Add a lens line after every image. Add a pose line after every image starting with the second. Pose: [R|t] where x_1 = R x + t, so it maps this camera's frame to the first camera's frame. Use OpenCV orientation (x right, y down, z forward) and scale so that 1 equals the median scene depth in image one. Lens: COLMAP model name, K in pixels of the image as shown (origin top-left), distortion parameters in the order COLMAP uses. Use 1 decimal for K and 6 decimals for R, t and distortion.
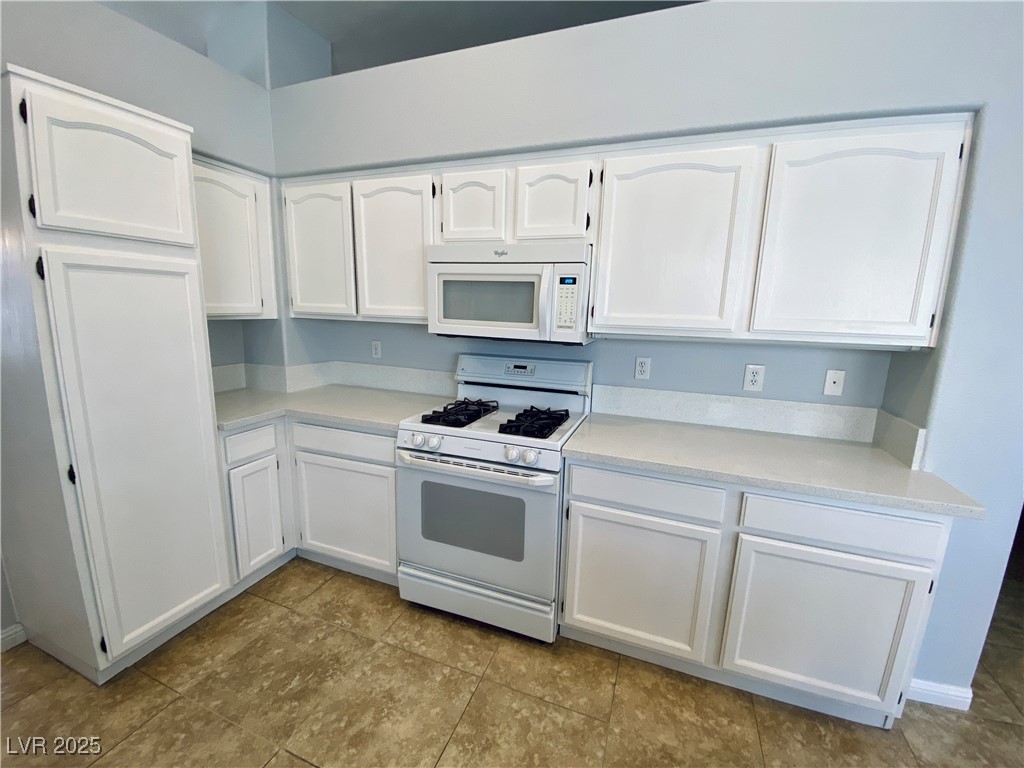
lens RADIAL K [[417.4, 0, 512.9], [0, 417.4, 380.9], [0, 0, 1]] dist [0.015976, -0.017073]
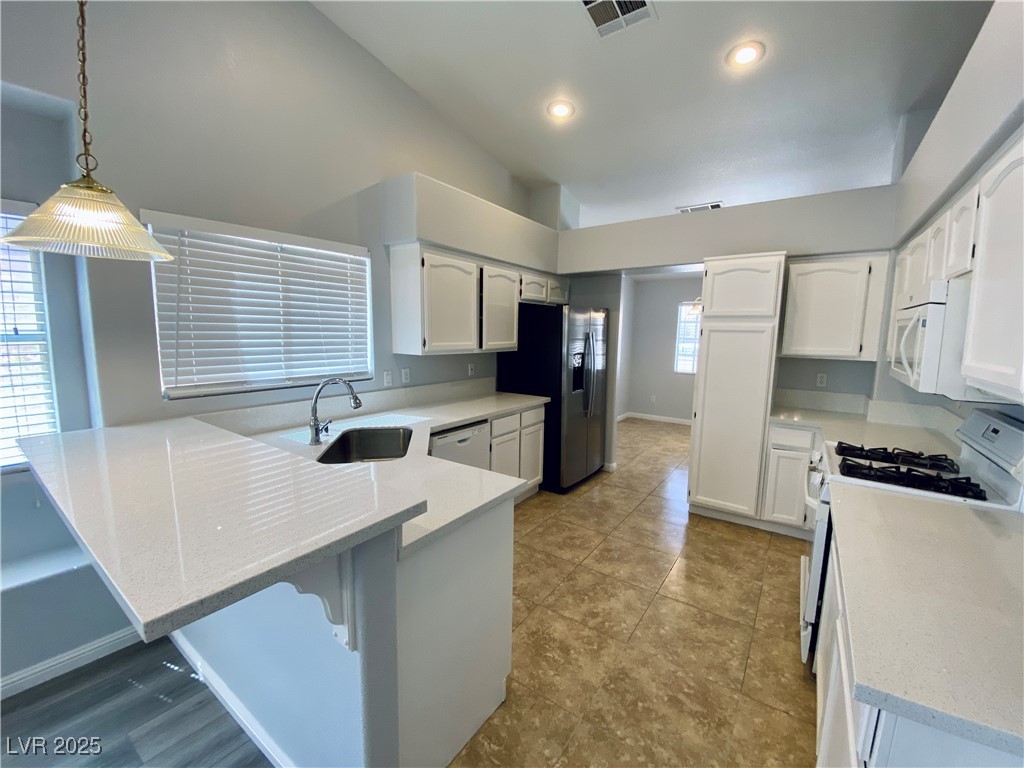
lens RADIAL K [[417.4, 0, 508.6], [0, 417.4, 381.4], [0, 0, 1]] dist [0.015976, -0.017073]
pose [[-0.254830, 0.080146, -0.963659, 1.245655], [-0.191002, 0.972754, 0.131411, -0.064548], [0.947935, 0.217548, -0.232579, 0.384735]]
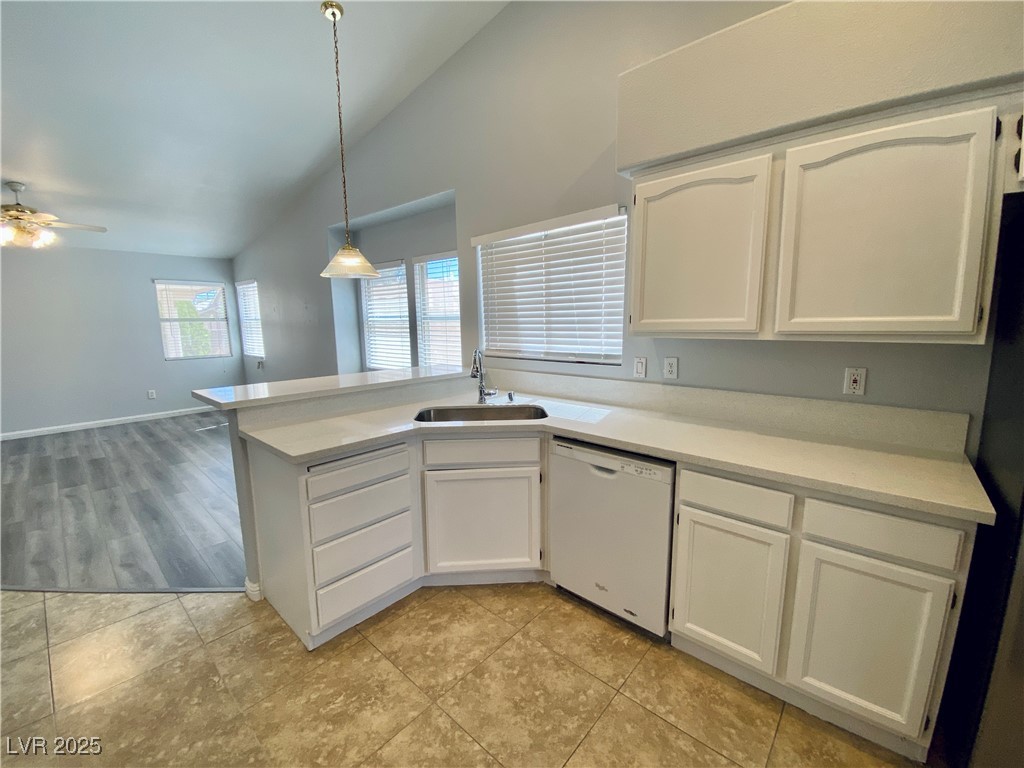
lens RADIAL K [[417.4, 0, 513.8], [0, 417.4, 382.8], [0, 0, 1]] dist [0.015976, -0.017073]
pose [[-0.934656, -0.072193, 0.348147, -0.426147], [0.044850, 0.947409, 0.316867, -0.147718], [-0.352713, 0.311776, -0.882264, 0.840867]]
